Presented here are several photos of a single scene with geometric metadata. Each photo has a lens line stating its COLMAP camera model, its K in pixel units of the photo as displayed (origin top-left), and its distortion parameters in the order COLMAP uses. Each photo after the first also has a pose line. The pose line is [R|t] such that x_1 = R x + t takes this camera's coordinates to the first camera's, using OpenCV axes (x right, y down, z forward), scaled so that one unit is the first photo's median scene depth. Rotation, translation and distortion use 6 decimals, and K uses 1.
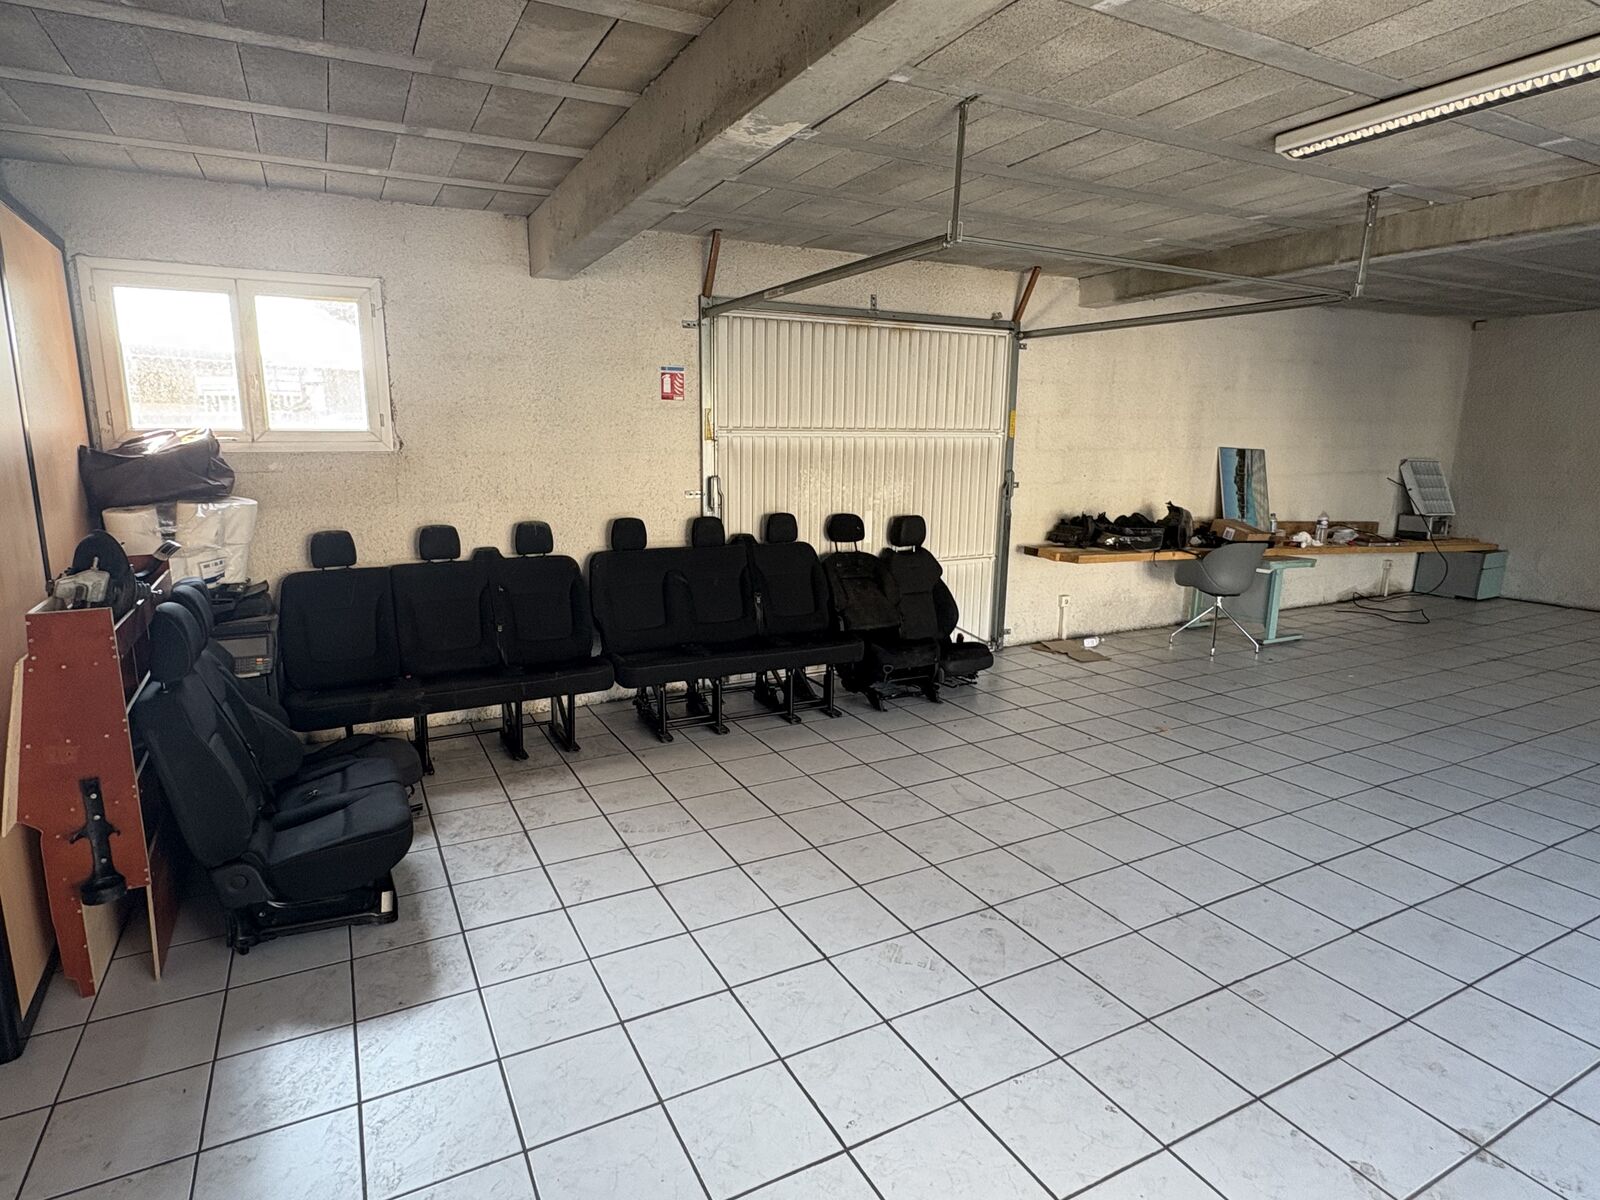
lens RADIAL K [[871.6, 0, 791.2], [0, 871.6, 598.5], [0, 0, 1]] dist [-0.003340, -0.000355]
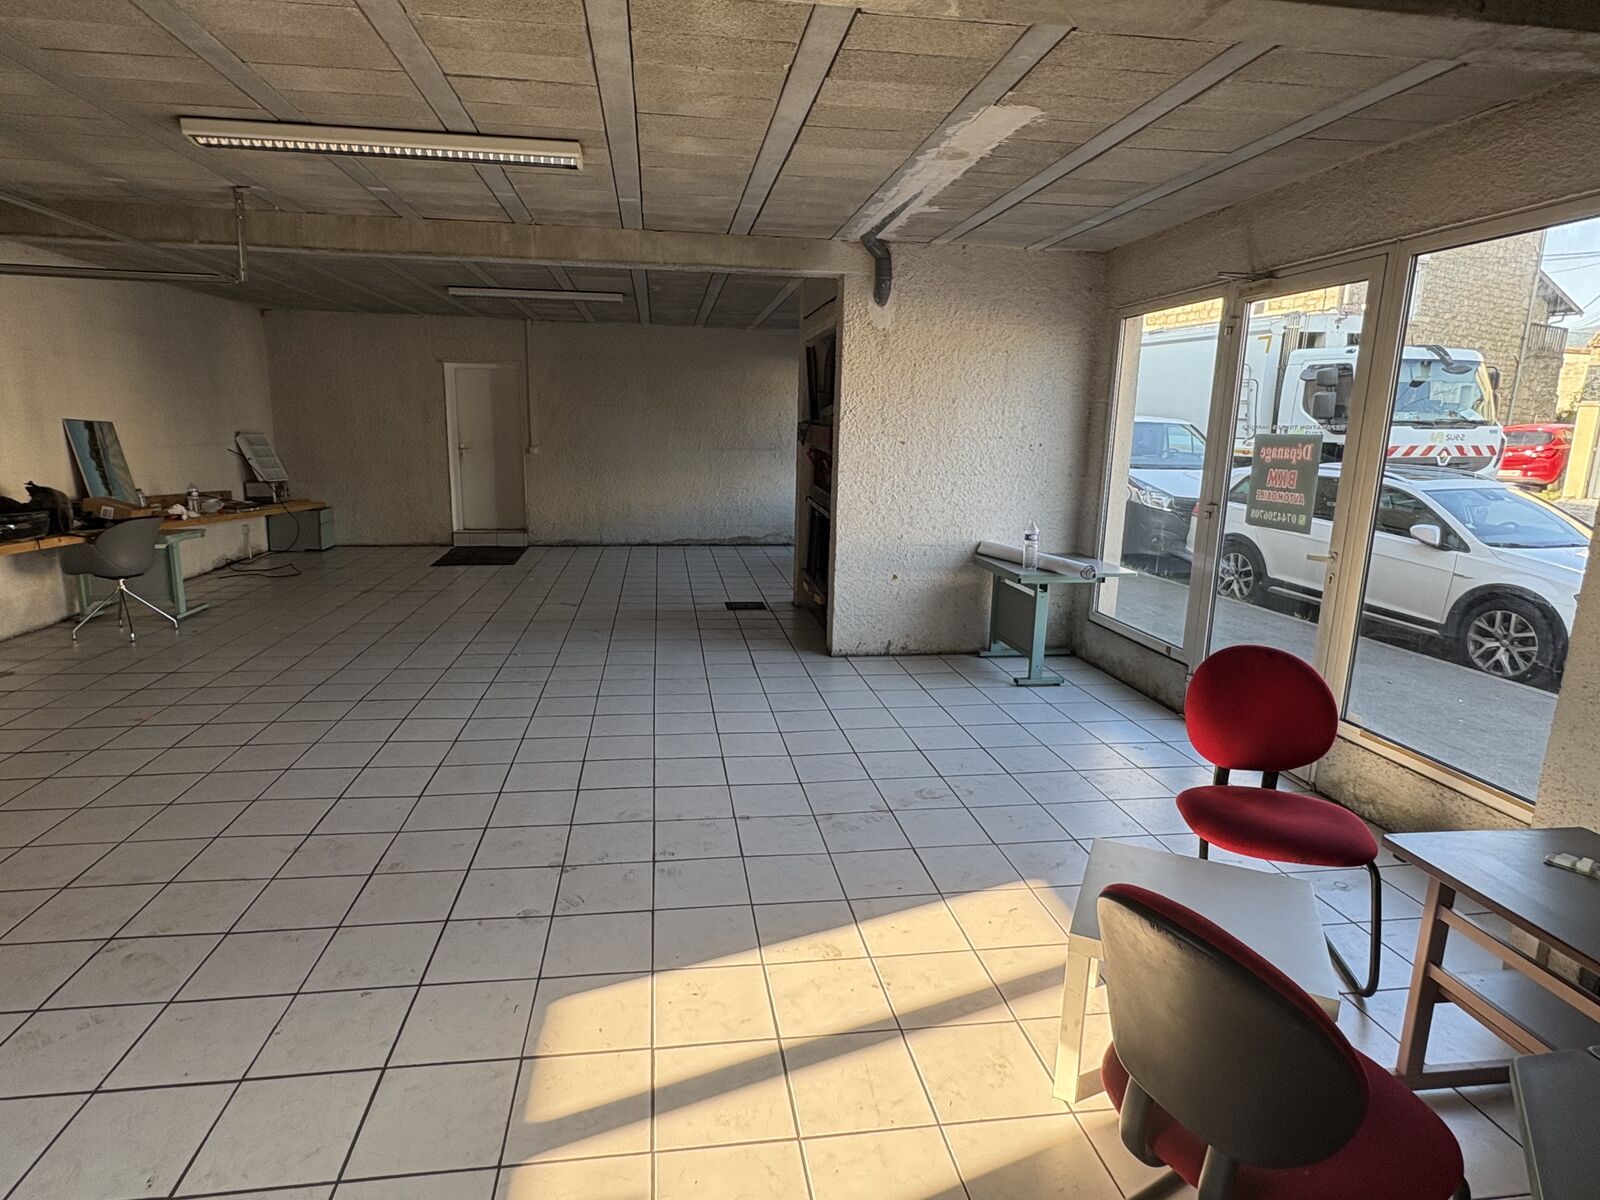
lens RADIAL K [[871.6, 0, 792.4], [0, 871.6, 600.9], [0, 0, 1]] dist [-0.003340, -0.000355]
pose [[0.312038, -0.187355, 0.931413, -0.150974], [0.158978, 0.976837, 0.143232, 0.001404], [-0.936674, 0.103380, 0.334596, 0.011107]]
